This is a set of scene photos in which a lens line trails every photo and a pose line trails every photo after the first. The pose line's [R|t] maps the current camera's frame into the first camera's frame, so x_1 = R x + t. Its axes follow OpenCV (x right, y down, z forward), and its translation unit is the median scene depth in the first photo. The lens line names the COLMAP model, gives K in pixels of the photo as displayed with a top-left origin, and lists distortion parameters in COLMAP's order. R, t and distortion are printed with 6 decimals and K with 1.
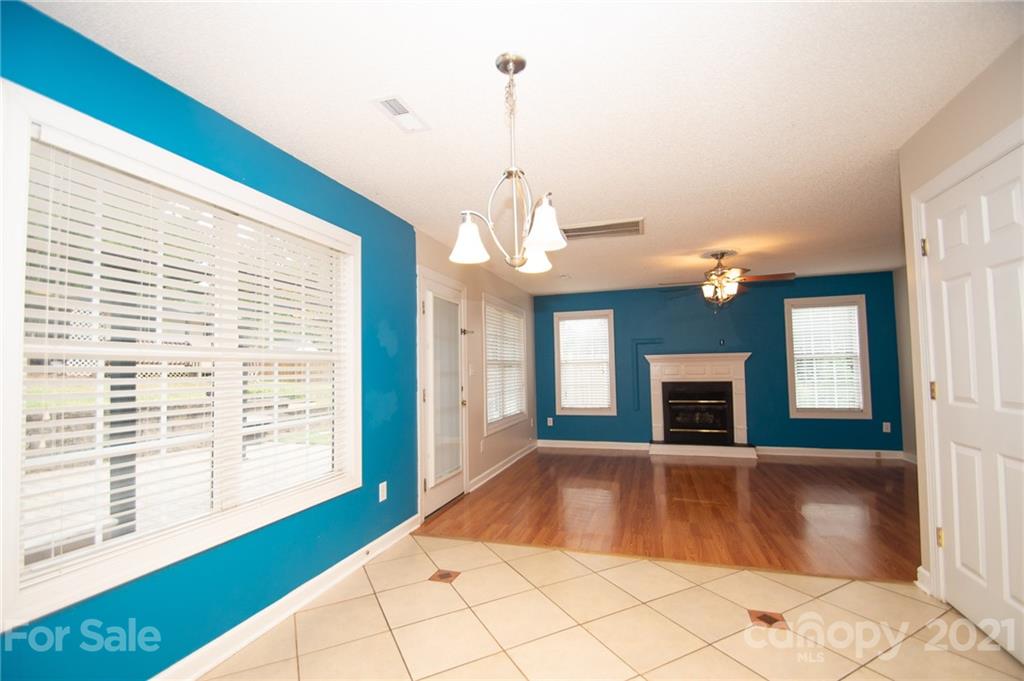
lens RADIAL K [[448.6, 0, 514.8], [0, 448.6, 338.9], [0, 0, 1]] dist [0.004705, -0.005893]
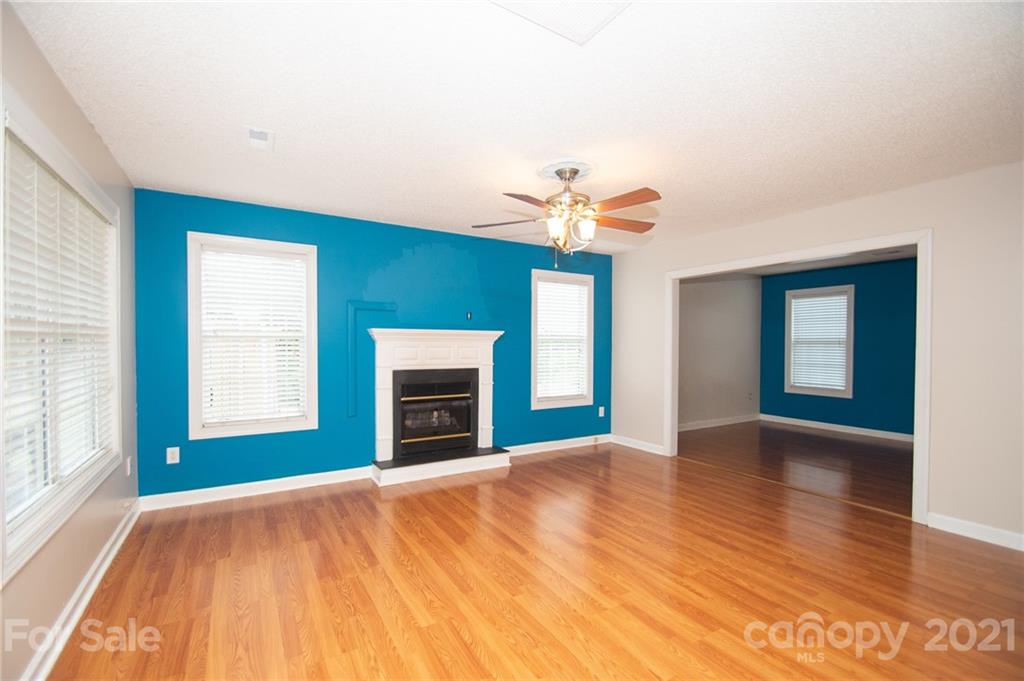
lens RADIAL K [[448.6, 0, 502.0], [0, 448.6, 347.8], [0, 0, 1]] dist [0.004705, -0.005893]
pose [[0.655841, 0.017594, 0.754694, -0.062373], [-0.063293, 0.997490, 0.031749, 0.033227], [-0.752241, -0.068589, 0.655309, 0.461557]]
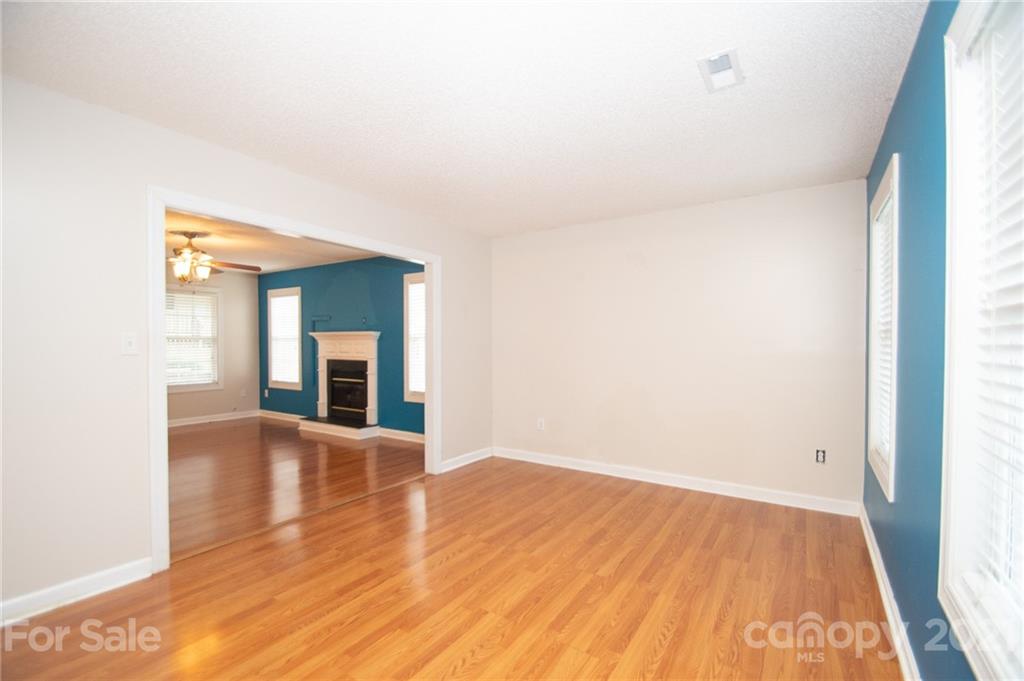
lens RADIAL K [[448.6, 0, 509.9], [0, 448.6, 348.4], [0, 0, 1]] dist [0.004705, -0.005893]
pose [[0.959437, 0.025236, -0.280791, 1.014492], [-0.003033, 0.996852, 0.079230, -0.008756], [0.281907, -0.075164, 0.956493, 0.161994]]
